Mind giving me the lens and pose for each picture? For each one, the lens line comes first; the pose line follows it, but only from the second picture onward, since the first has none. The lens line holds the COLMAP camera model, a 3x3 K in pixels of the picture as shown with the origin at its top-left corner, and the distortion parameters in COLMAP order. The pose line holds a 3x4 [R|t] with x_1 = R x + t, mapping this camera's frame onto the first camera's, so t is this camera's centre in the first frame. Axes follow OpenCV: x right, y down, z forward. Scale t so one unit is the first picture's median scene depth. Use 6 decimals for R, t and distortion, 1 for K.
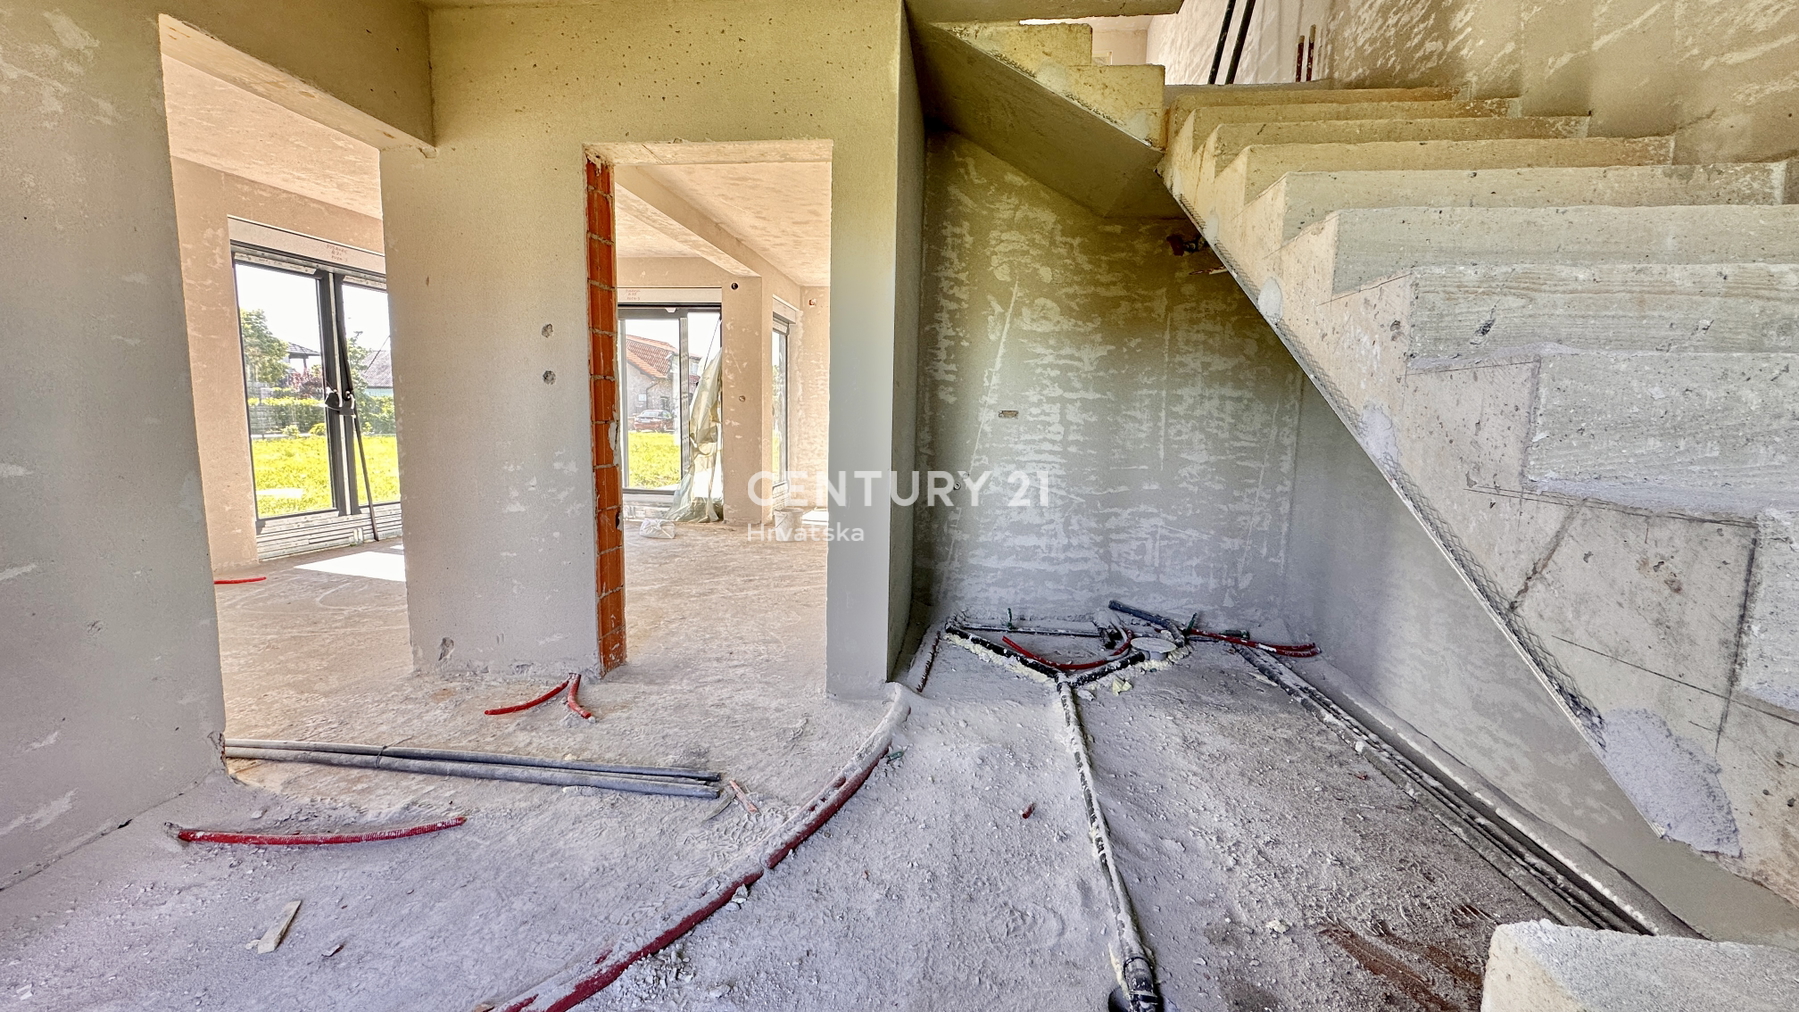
lens RADIAL K [[721.7, 0, 896.2], [0, 721.7, 505.3], [0, 0, 1]] dist [-0.002194, 0.000157]
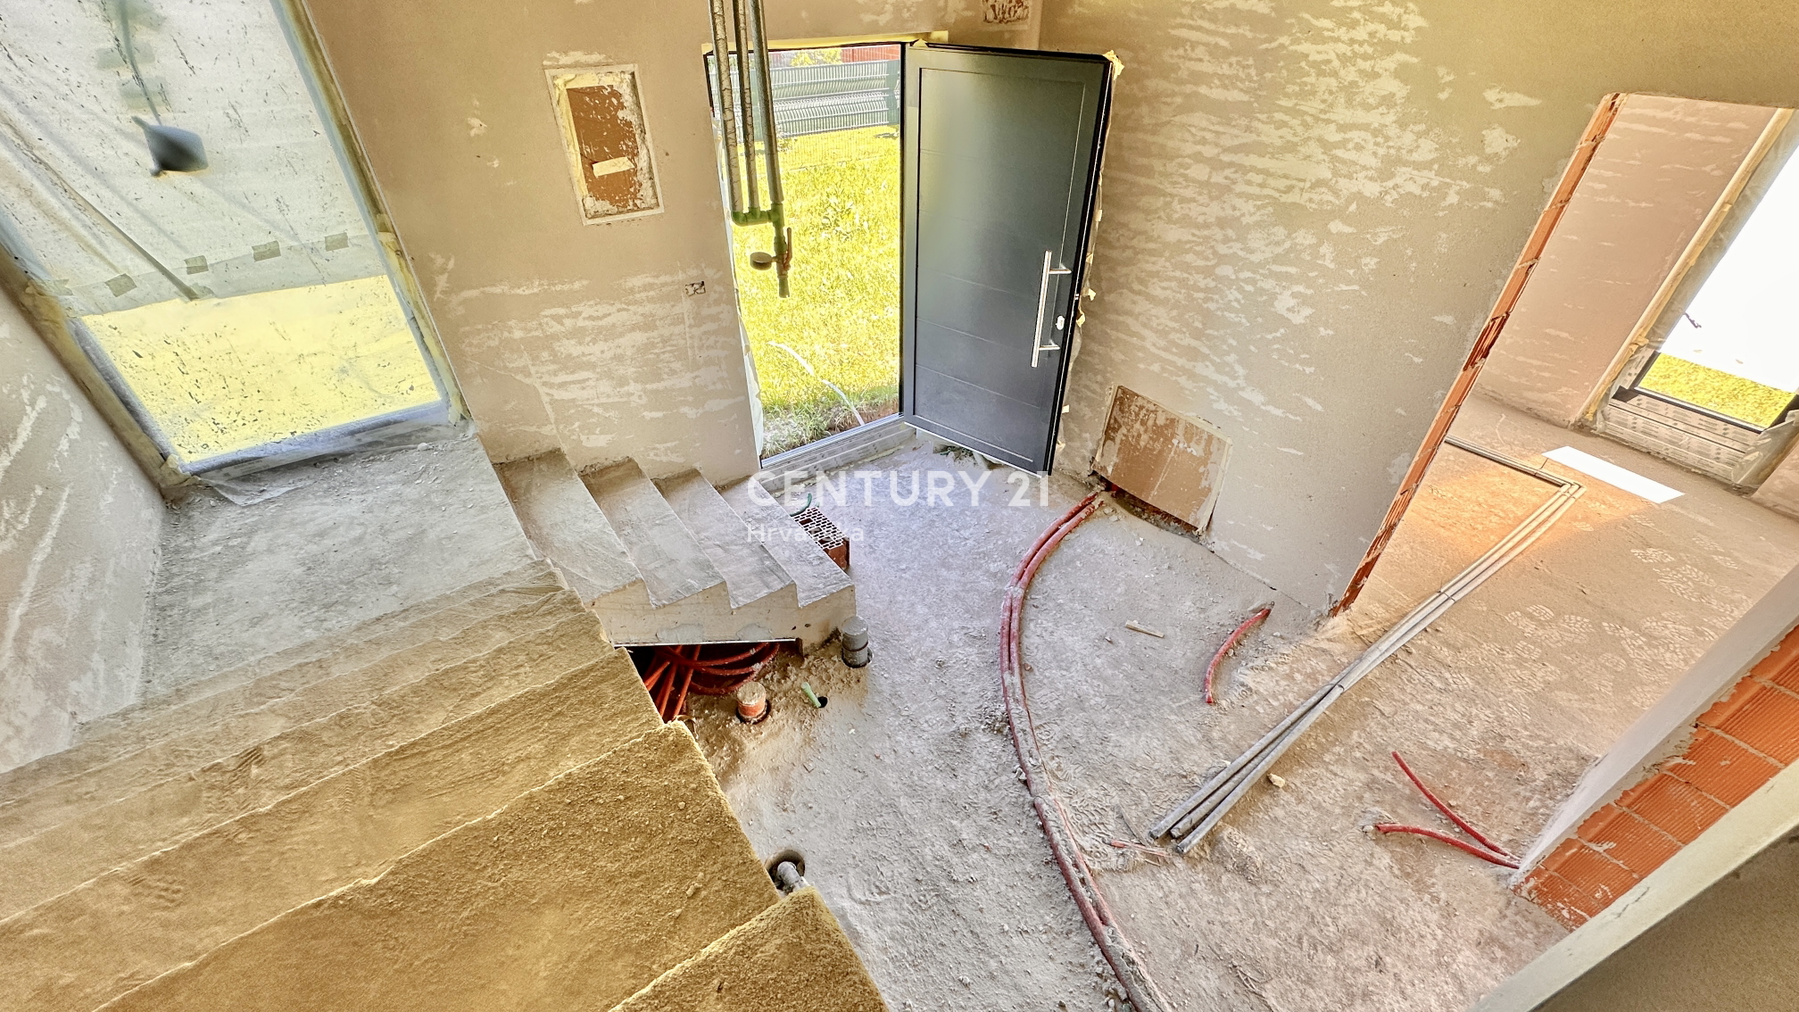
lens RADIAL K [[721.7, 0, 896.2], [0, 721.7, 505.3], [0, 0, 1]] dist [-0.002194, 0.000157]
pose [[-0.745727, 0.385187, -0.543620, 0.547830], [-0.103215, 0.739296, 0.665423, -0.813136], [0.658208, 0.552333, -0.511556, 1.156778]]
